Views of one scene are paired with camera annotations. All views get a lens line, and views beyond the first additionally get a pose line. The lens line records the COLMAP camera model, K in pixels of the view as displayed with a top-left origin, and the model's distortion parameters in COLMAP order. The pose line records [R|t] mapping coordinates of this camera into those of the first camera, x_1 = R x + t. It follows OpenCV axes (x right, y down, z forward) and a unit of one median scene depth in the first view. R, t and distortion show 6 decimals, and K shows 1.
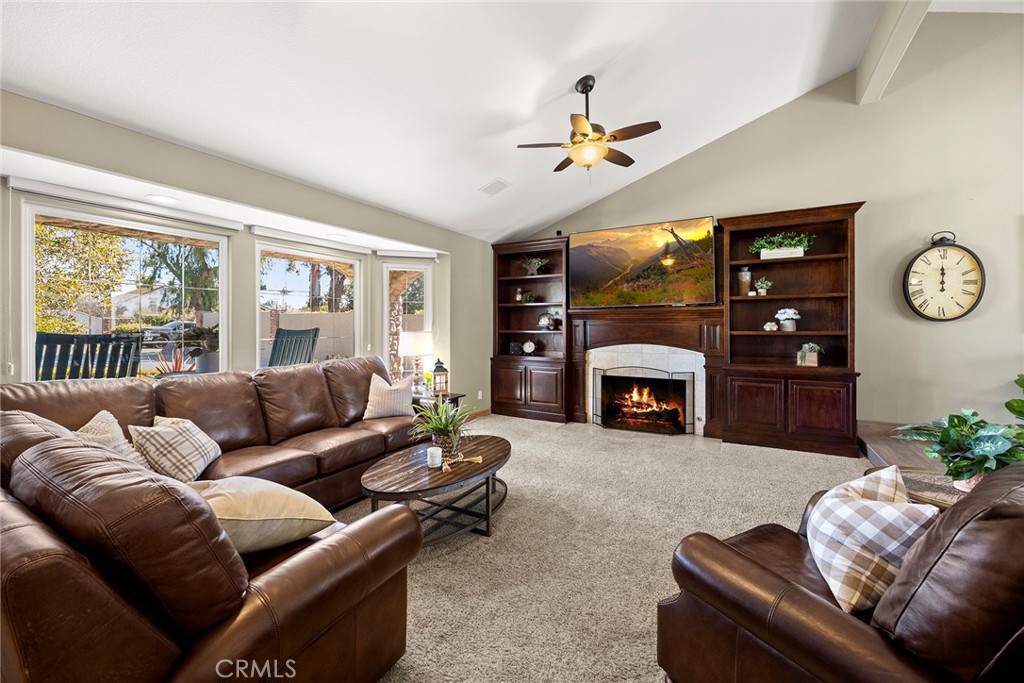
lens RADIAL K [[415.4, 0, 512.0], [0, 415.4, 333.7], [0, 0, 1]] dist [0.000977, 0.000260]
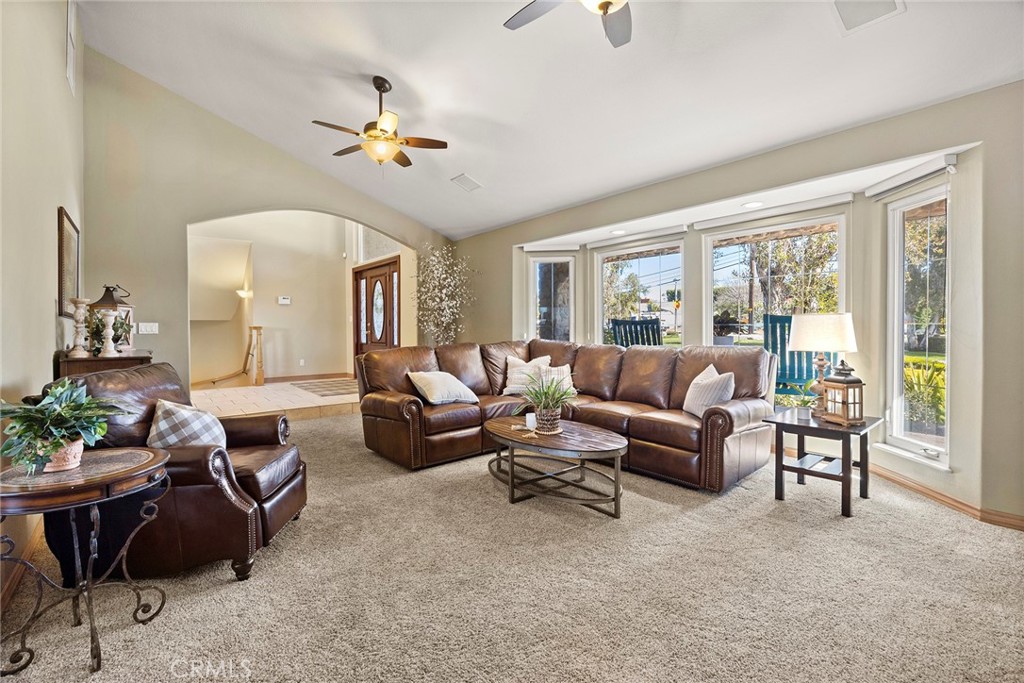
lens RADIAL K [[455.4, 0, 511.8], [0, 455.4, 326.9], [0, 0, 1]] dist [-0.000240, -0.000055]
pose [[-0.347798, 0.007327, -0.937541, 0.681517], [-0.001811, 0.999962, 0.008487, 0.011922], [0.937568, 0.004649, -0.347772, 0.913974]]
